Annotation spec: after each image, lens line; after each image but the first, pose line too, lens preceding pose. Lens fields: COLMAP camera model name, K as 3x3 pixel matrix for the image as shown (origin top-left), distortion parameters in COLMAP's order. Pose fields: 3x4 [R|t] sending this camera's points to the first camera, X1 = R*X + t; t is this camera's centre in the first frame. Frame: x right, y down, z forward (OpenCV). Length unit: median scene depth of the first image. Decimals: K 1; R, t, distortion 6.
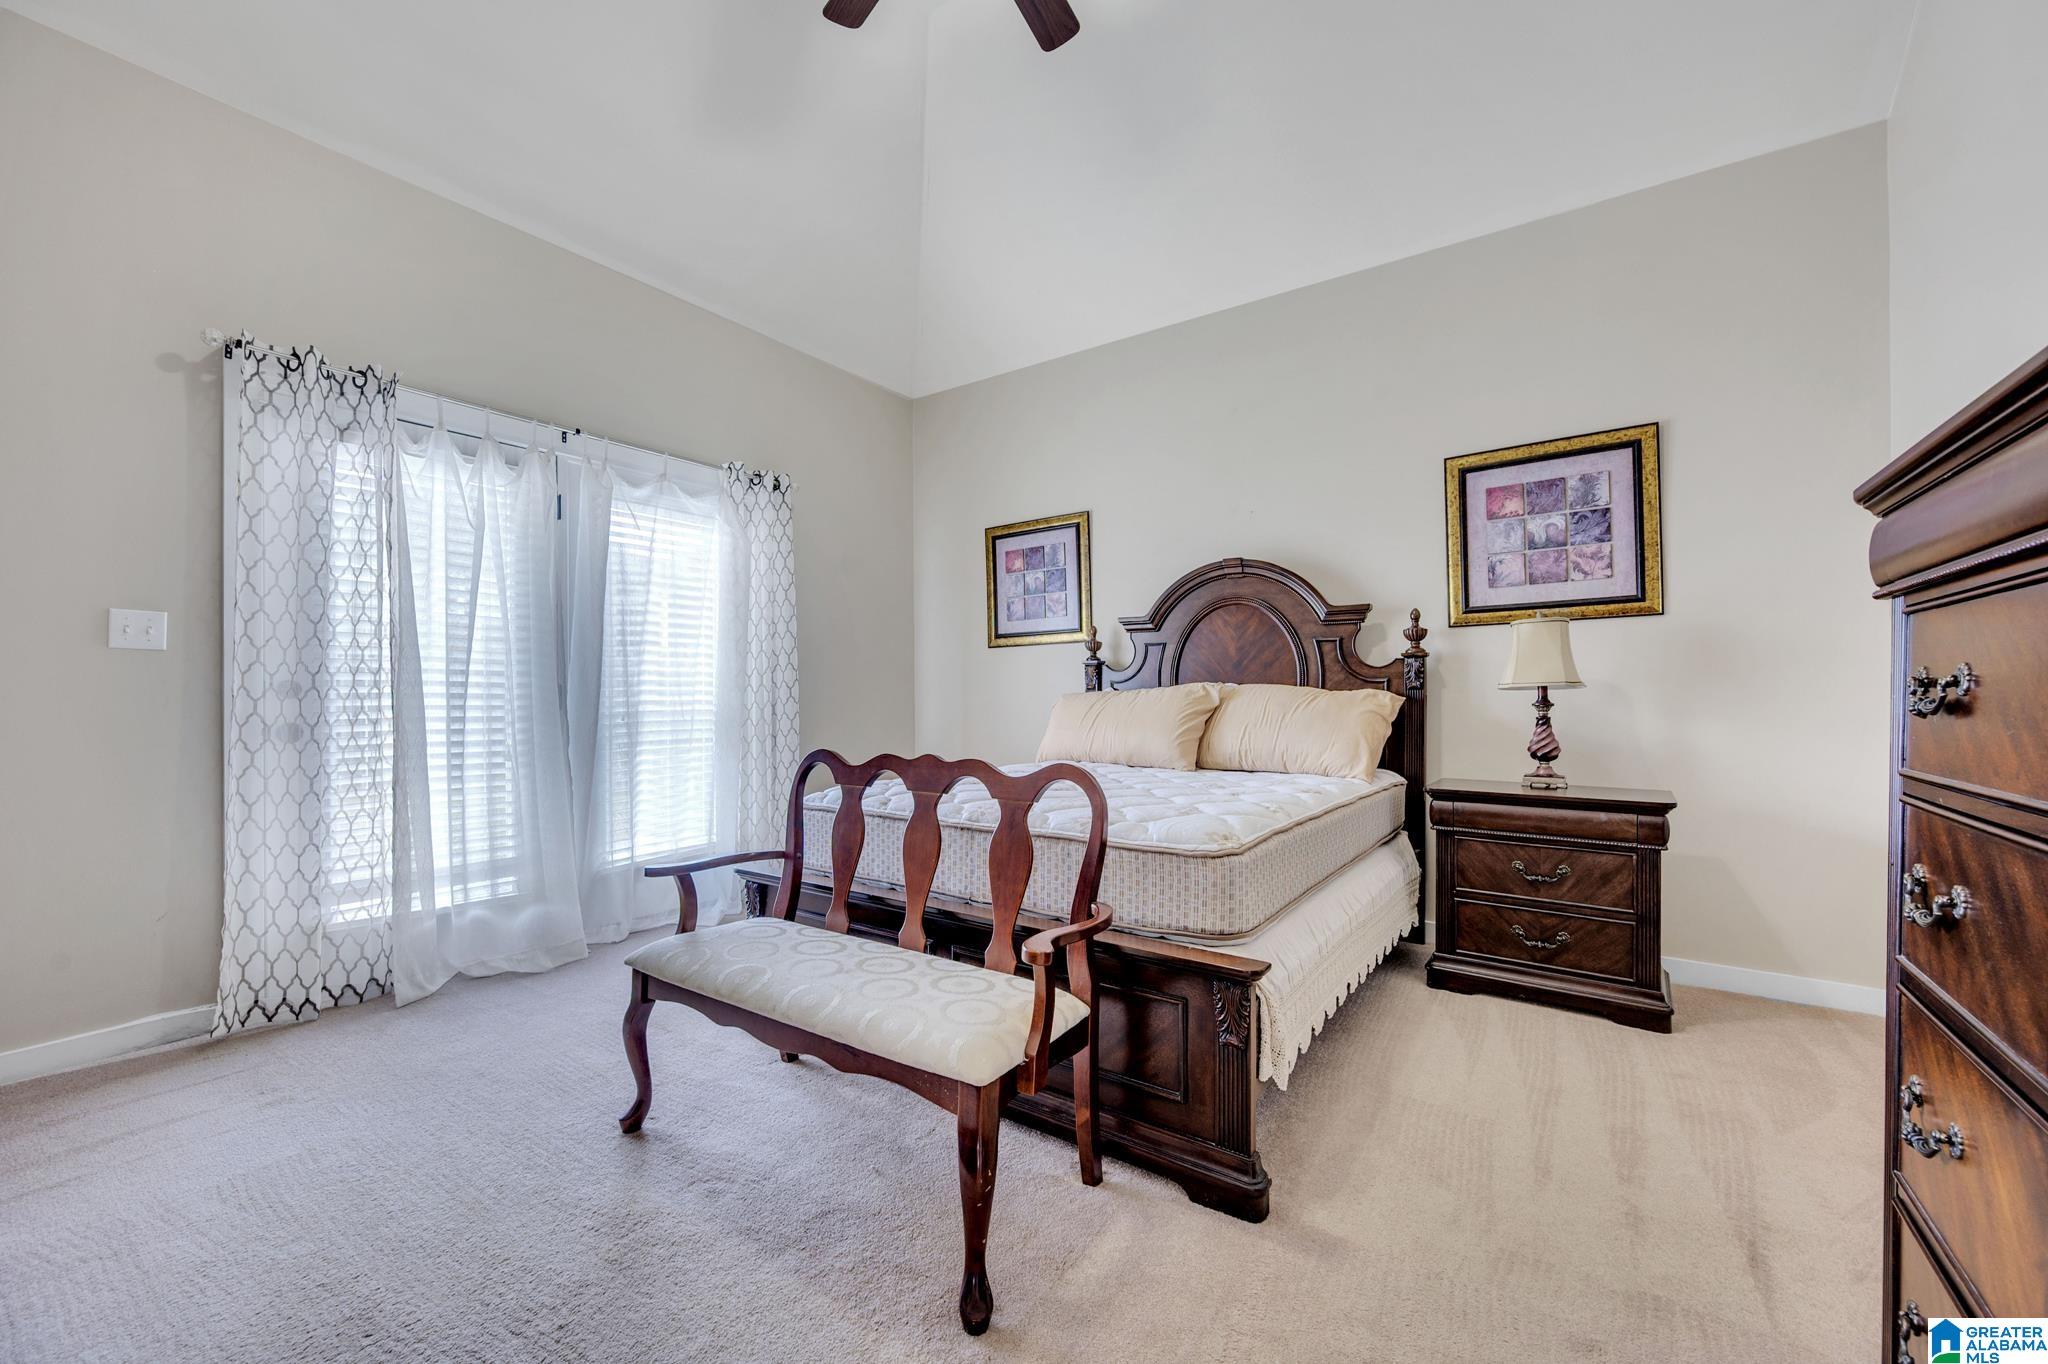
lens RADIAL K [[802.4, 0, 1025.7], [0, 802.4, 691.1], [0, 0, 1]] dist [-0.001364, -0.000115]
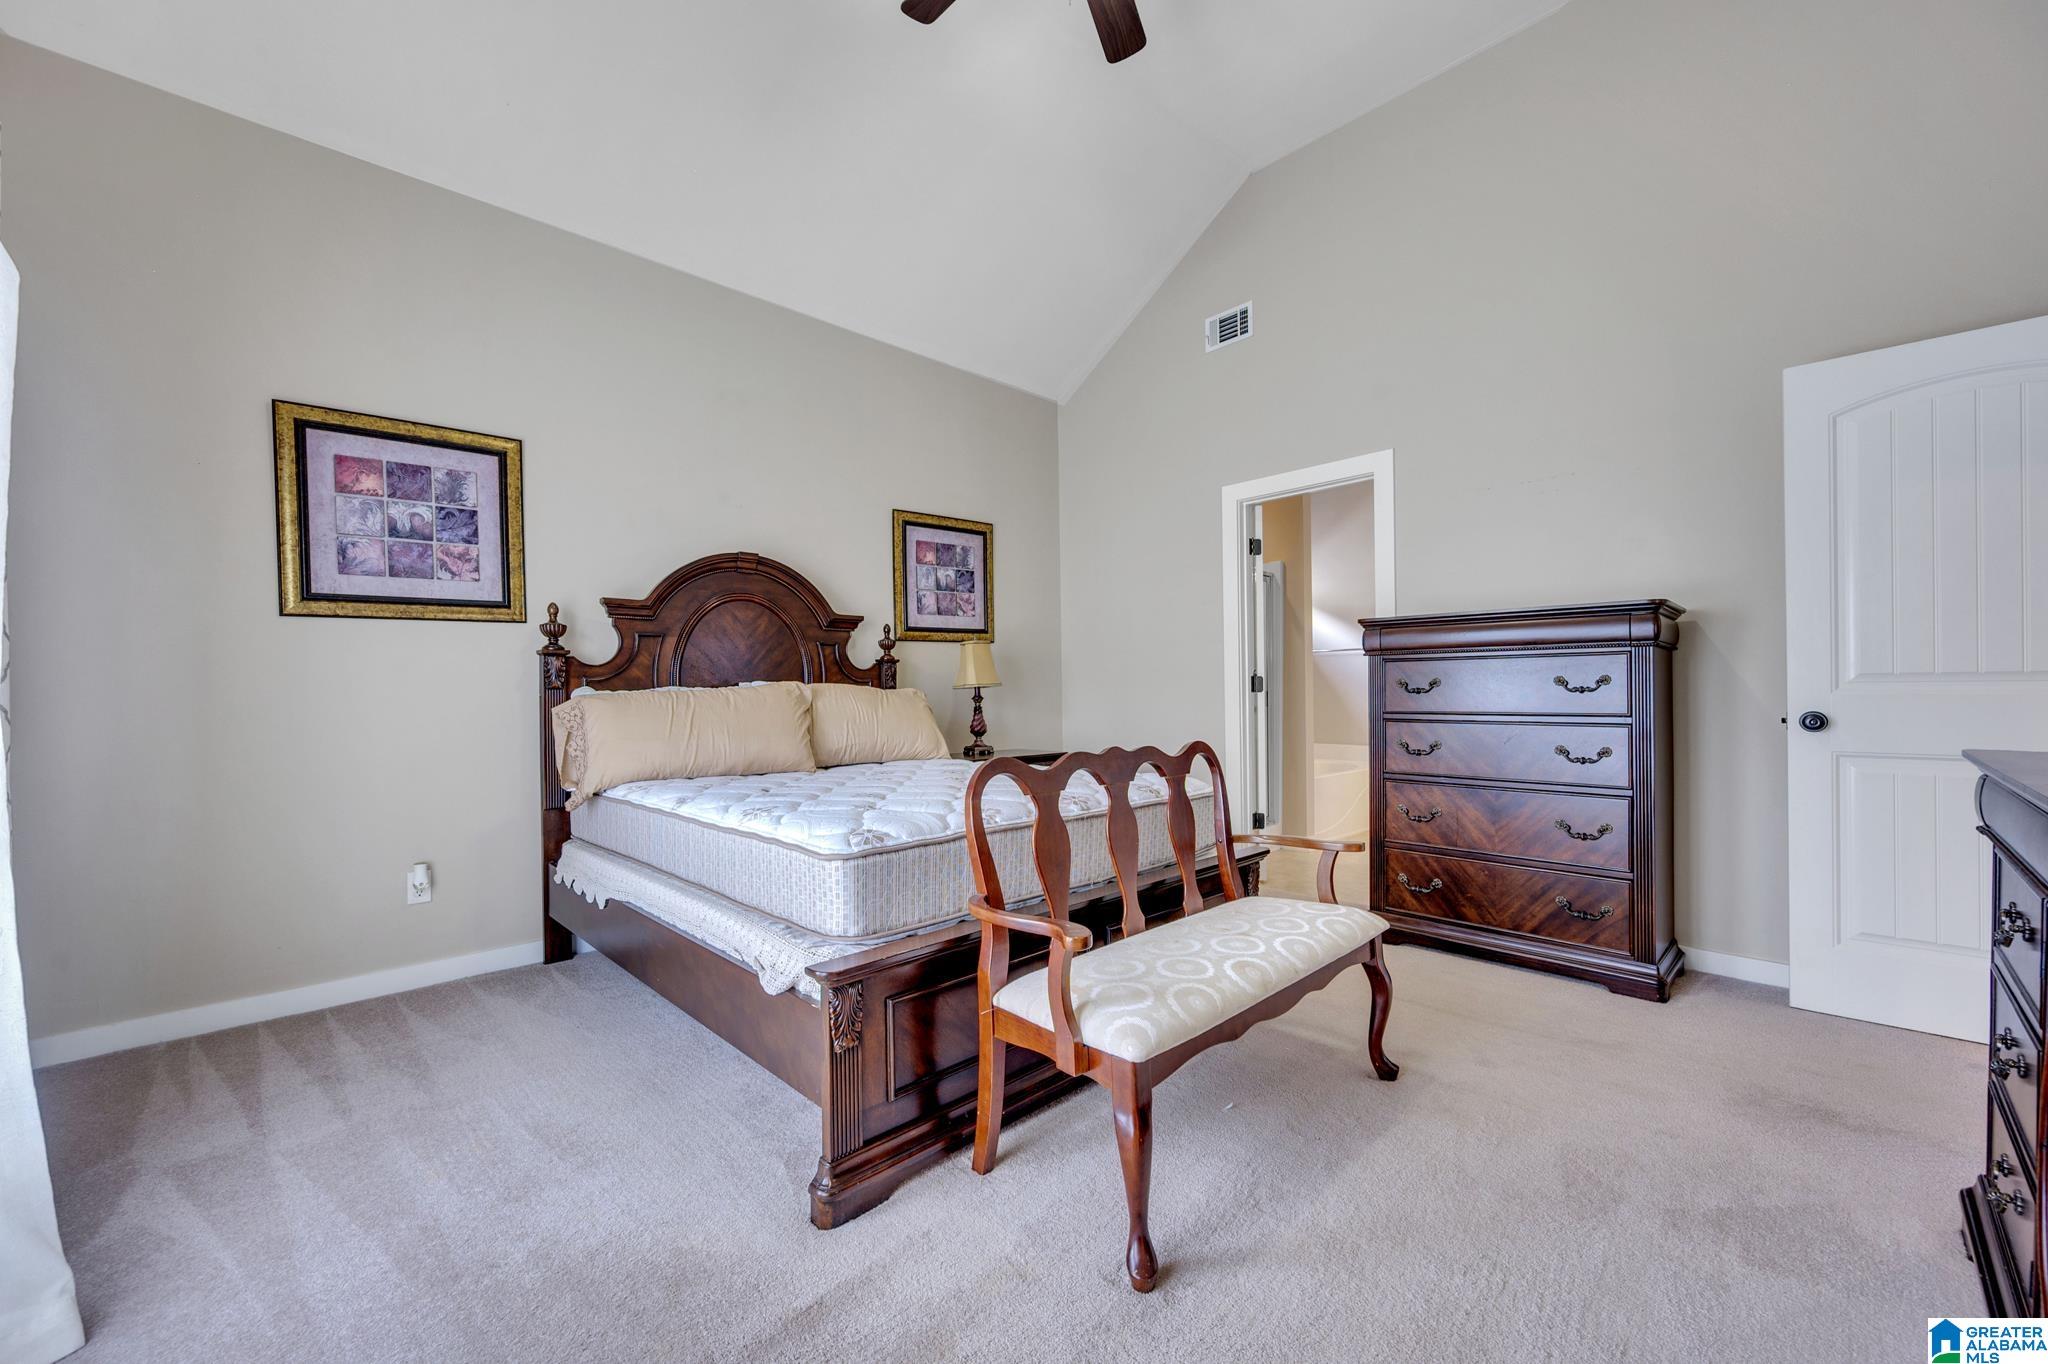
lens RADIAL K [[837.7, 0, 1032.9], [0, 837.7, 629.0], [0, 0, 1]] dist [0.063311, -0.000013]
pose [[0.181437, 0.071172, 0.980824, -0.668889], [0.006302, 0.997273, -0.073531, 0.001929], [-0.983382, 0.019522, 0.180494, 0.481619]]
